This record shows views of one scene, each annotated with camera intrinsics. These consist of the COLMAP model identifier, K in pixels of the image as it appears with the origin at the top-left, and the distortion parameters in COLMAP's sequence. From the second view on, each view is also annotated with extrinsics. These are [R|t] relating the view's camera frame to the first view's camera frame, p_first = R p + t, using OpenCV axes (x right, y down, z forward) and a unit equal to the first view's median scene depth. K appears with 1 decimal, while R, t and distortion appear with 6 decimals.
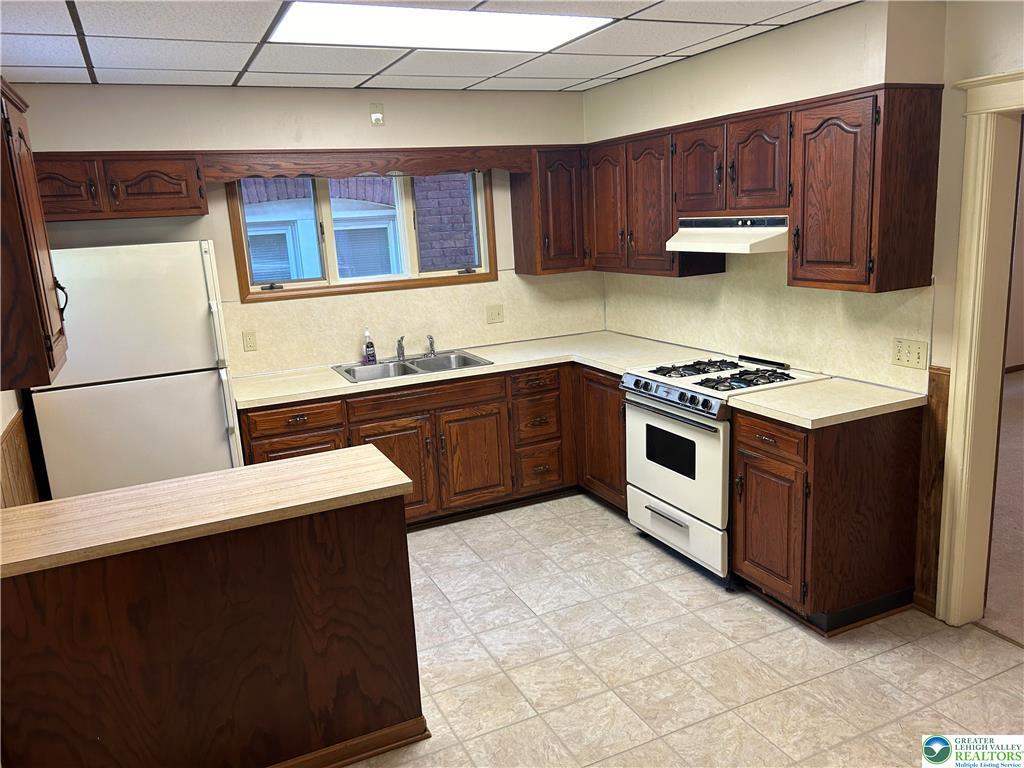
lens RADIAL K [[774.0, 0, 509.1], [0, 774.0, 385.4], [0, 0, 1]] dist [0.087655, -0.176351]
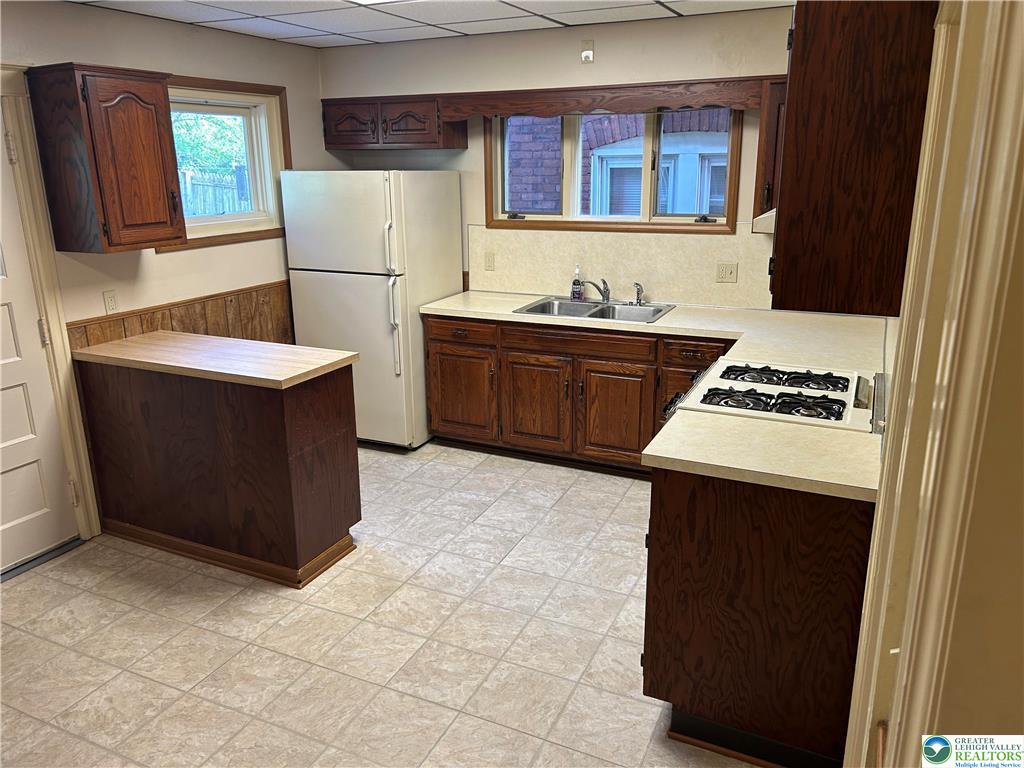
lens RADIAL K [[774.0, 0, 509.1], [0, 774.0, 385.4], [0, 0, 1]] dist [0.087655, -0.176351]
pose [[0.631478, 0.260287, -0.730401, 0.605954], [-0.191125, 0.965161, 0.178706, -0.095249], [0.751470, 0.026749, 0.659225, 0.278544]]
